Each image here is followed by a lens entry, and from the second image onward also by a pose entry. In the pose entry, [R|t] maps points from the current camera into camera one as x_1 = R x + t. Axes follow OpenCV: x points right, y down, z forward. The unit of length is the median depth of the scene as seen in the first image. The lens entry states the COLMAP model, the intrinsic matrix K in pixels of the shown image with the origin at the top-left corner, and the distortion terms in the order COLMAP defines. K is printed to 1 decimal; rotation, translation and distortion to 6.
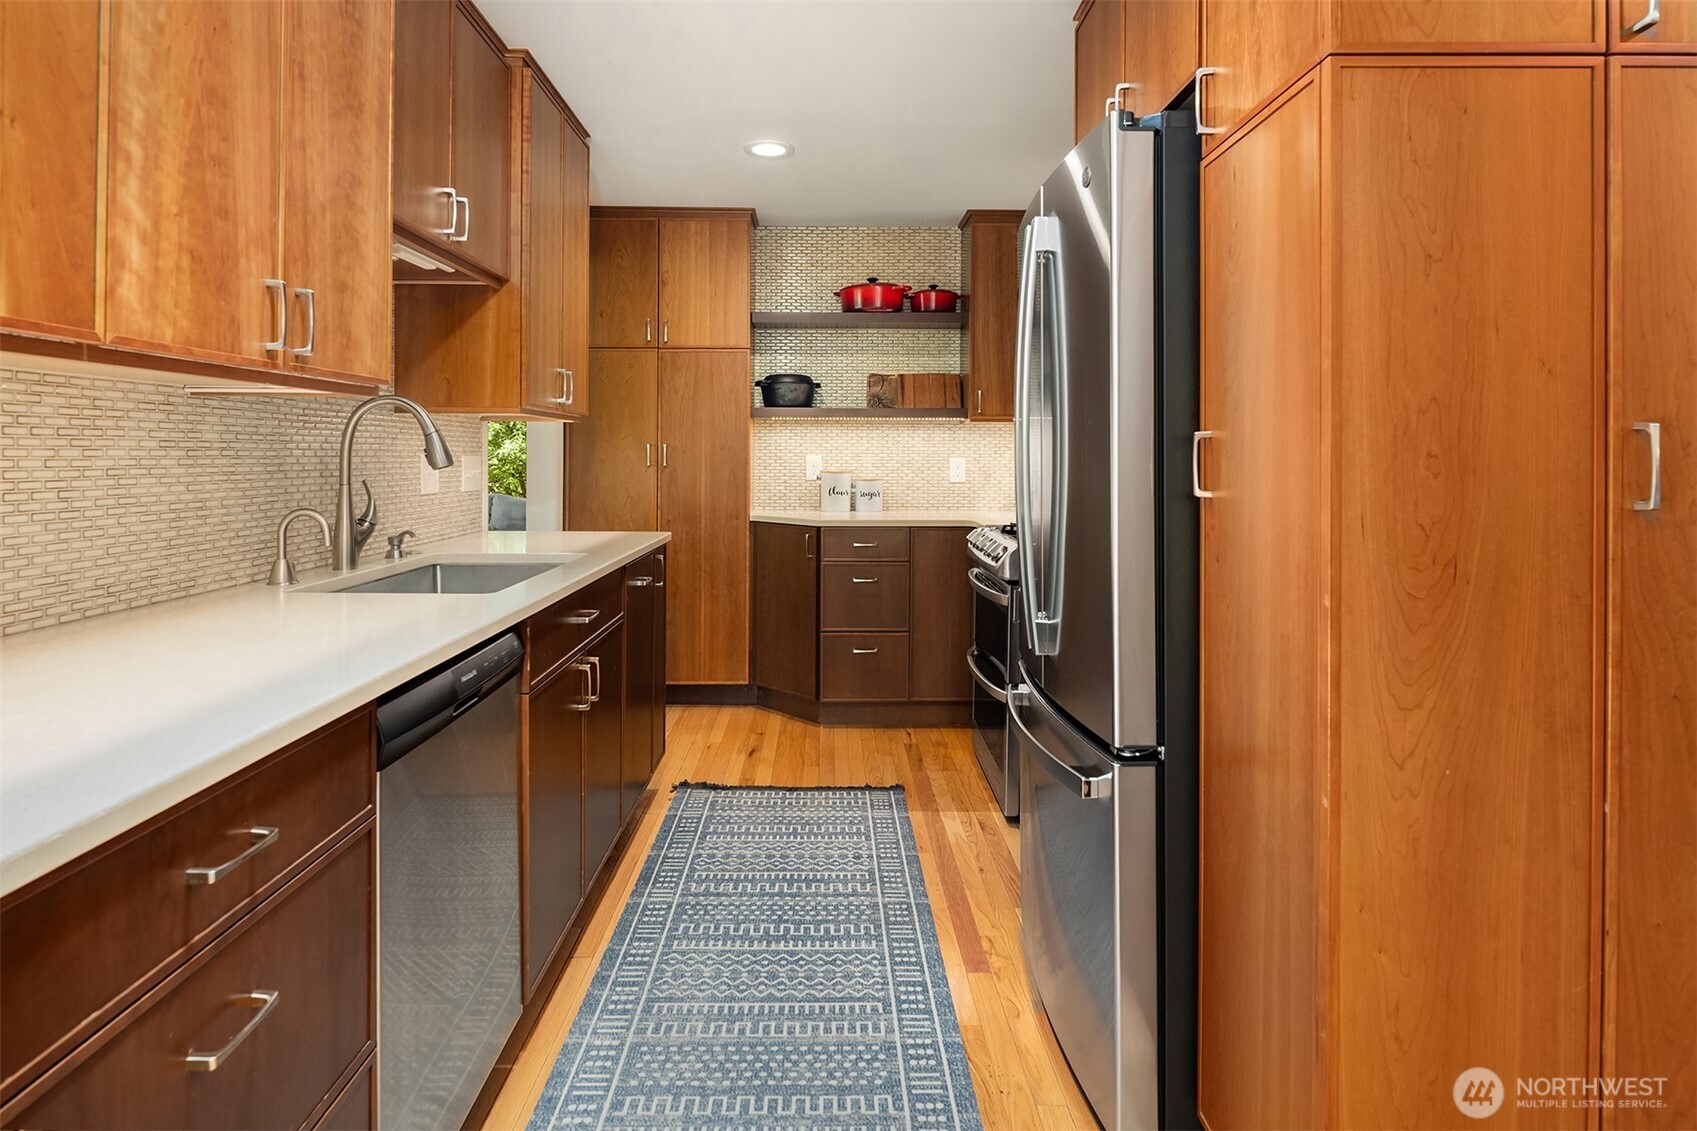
lens RADIAL K [[960.6, 0, 803.4], [0, 960.6, 446.5], [0, 0, 1]] dist [-0.005664, -0.002861]
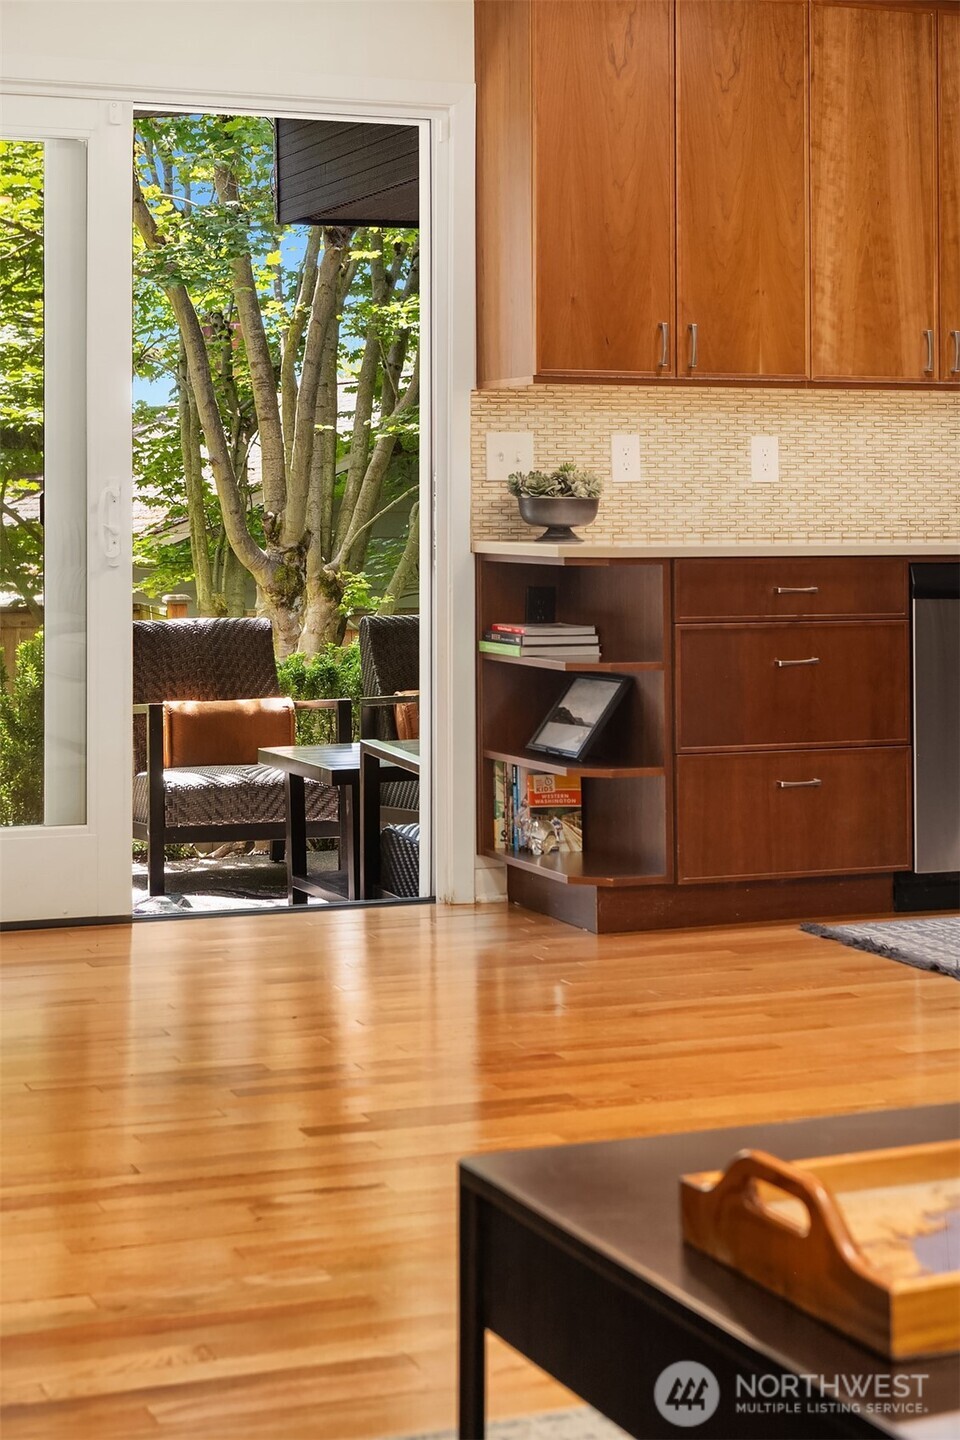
lens RADIAL K [[2579.0, 0, 480.3], [0, 2579.0, 718.9], [0, 0, 1]] dist [0.000355, 0.000000]
pose [[0.371290, 0.074172, -0.925550, 0.987245], [0.005821, 0.996599, 0.082200, 0.038356], [0.928499, -0.035908, 0.369595, -0.417199]]
